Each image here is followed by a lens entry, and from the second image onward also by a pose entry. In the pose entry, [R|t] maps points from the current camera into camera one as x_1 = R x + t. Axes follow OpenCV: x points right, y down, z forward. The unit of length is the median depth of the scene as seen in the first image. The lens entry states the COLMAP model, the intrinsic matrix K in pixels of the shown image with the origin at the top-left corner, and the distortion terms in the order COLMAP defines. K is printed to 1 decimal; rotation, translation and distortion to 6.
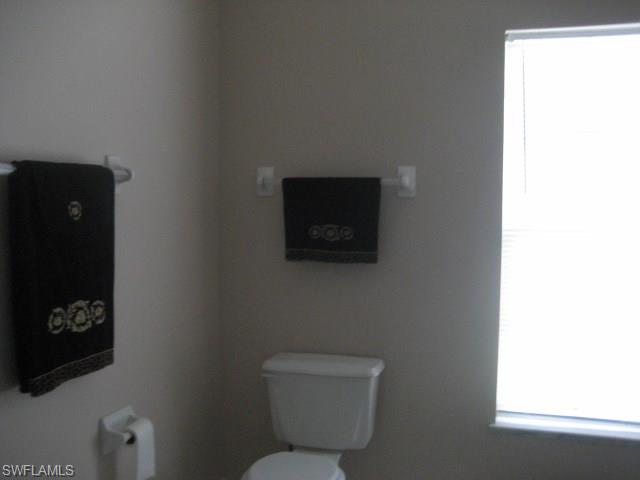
lens RADIAL K [[664.4, 0, 320.2], [0, 664.4, 239.9], [0, 0, 1]] dist [-0.083789, 0.000000]
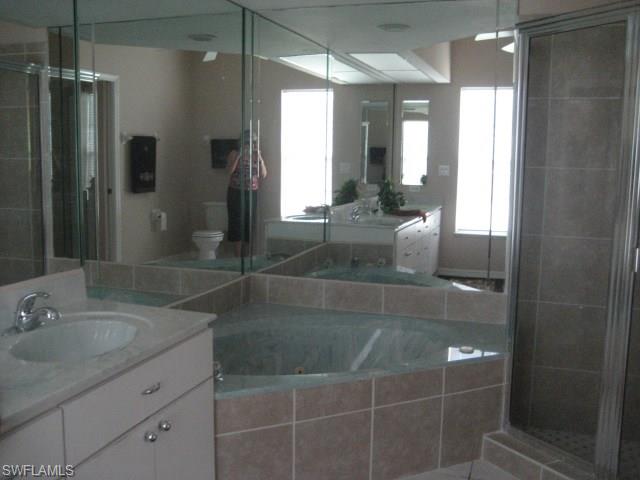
lens RADIAL K [[664.4, 0, 319.4], [0, 664.4, 240.1], [0, 0, 1]] dist [-0.083789, 0.000000]
pose [[0.999628, 0.009222, -0.025651, 0.685819], [-0.007524, 0.997824, 0.065504, 0.210301], [0.026199, -0.065287, 0.997523, -2.627646]]
